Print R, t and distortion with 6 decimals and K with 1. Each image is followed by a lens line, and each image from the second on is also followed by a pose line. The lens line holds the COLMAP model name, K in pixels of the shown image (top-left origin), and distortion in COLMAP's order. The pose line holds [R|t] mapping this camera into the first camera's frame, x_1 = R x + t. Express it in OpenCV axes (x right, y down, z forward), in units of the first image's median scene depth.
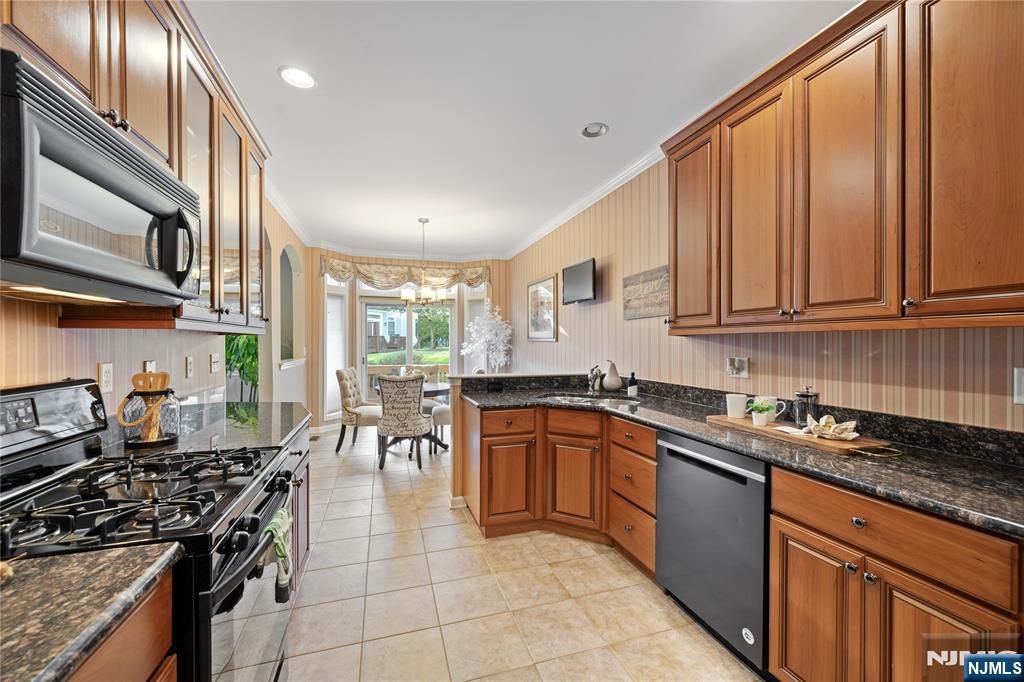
lens RADIAL K [[401.6, 0, 510.6], [0, 401.6, 344.3], [0, 0, 1]] dist [-0.002606, 0.000382]
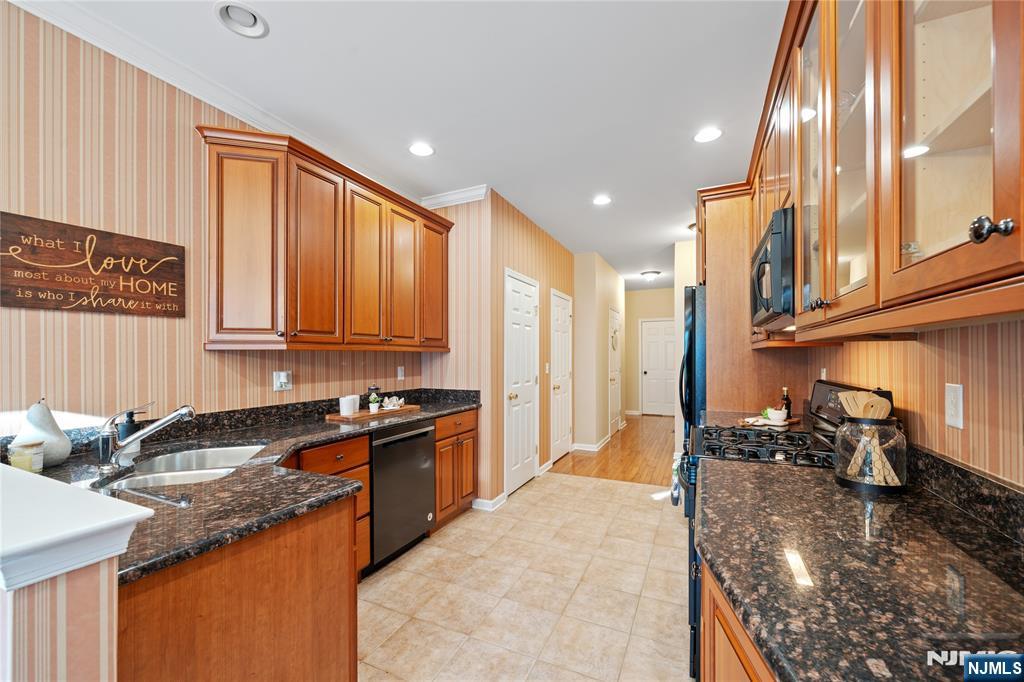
lens RADIAL K [[401.6, 0, 510.2], [0, 401.6, 359.7], [0, 0, 1]] dist [-0.002606, 0.000382]
pose [[-0.729866, -0.003694, 0.683581, -0.429167], [0.006597, 0.999901, 0.012448, -0.005534], [-0.683559, 0.013595, -0.729769, 0.959117]]
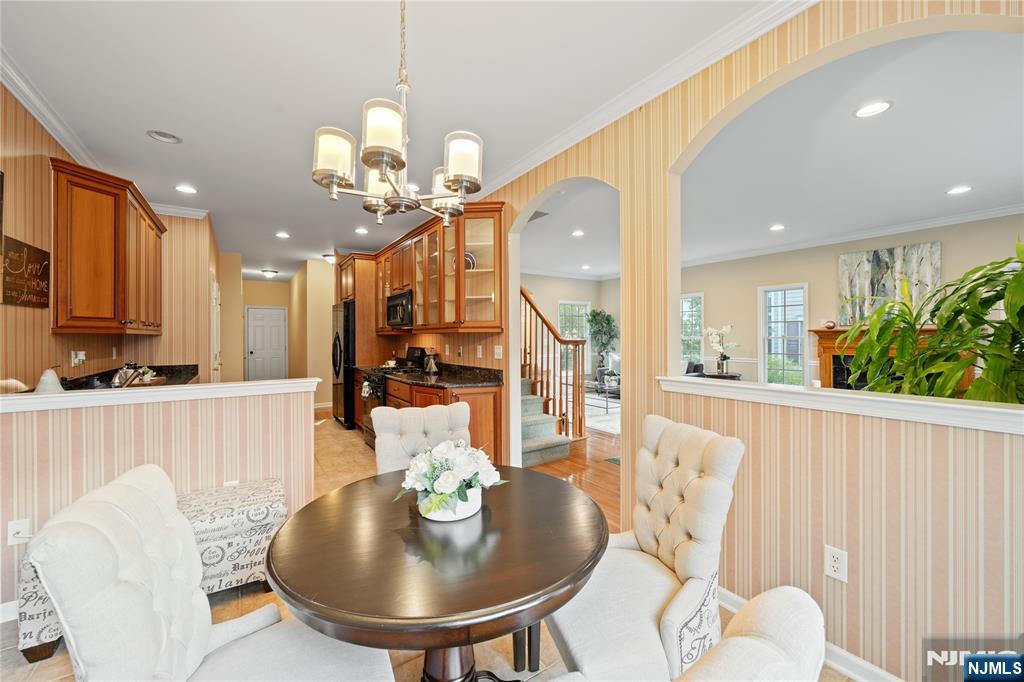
lens RADIAL K [[401.6, 0, 509.6], [0, 401.6, 336.7], [0, 0, 1]] dist [-0.002606, 0.000382]
pose [[-0.960841, 0.003189, -0.277081, -0.297091], [0.002304, 0.999991, 0.003519, -0.009901], [0.277090, 0.002743, -0.960840, 1.836463]]
